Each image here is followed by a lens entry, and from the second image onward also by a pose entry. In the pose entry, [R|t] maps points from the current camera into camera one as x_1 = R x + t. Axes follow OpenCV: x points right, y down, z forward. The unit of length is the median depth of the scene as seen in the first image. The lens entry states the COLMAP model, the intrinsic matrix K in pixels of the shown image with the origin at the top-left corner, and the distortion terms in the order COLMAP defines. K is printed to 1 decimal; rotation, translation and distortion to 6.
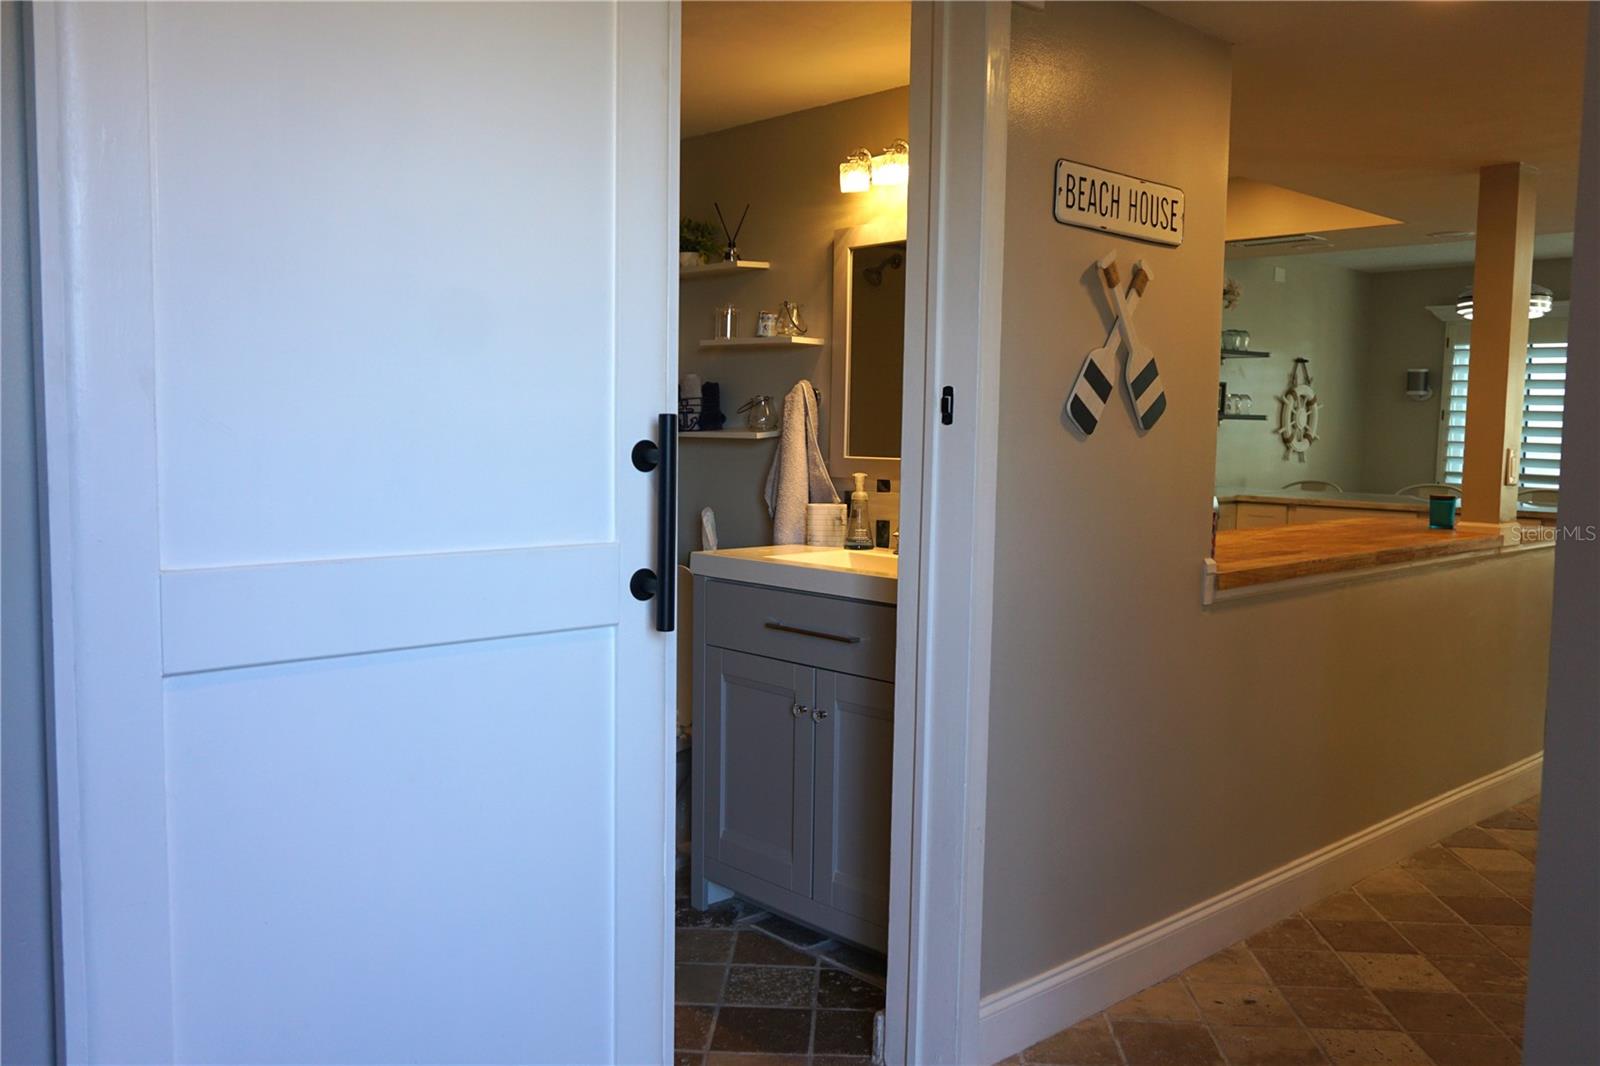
lens RADIAL K [[1324.2, 0, 800.0], [0, 1324.2, 533.0], [0, 0, 1]] dist [-0.003504, -0.001922]
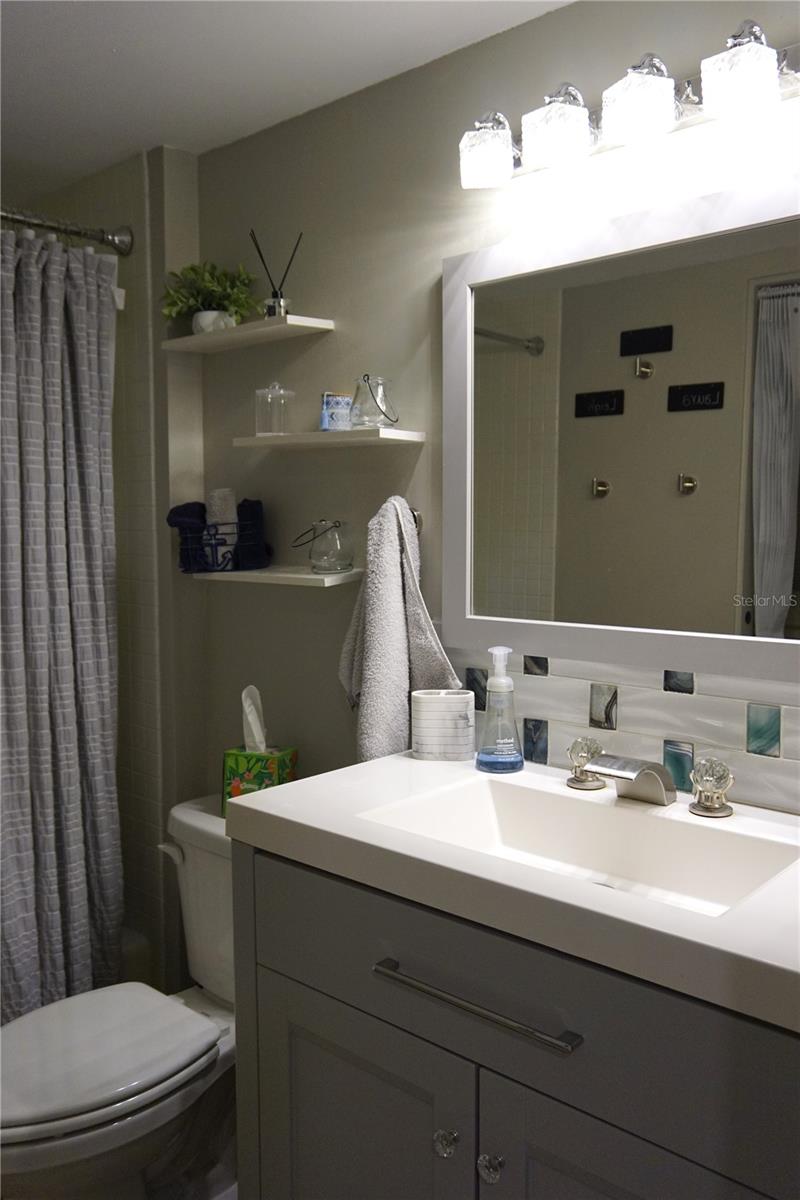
lens RADIAL K [[984.0, 0, 400.0], [0, 984.0, 600.0], [0, 0, 1]] dist [0.003091, 0.005618]
pose [[0.995707, -0.023886, 0.089422, -0.039986], [0.024067, 0.999710, -0.000936, -0.064907], [-0.089373, 0.003084, 0.995993, 0.525507]]
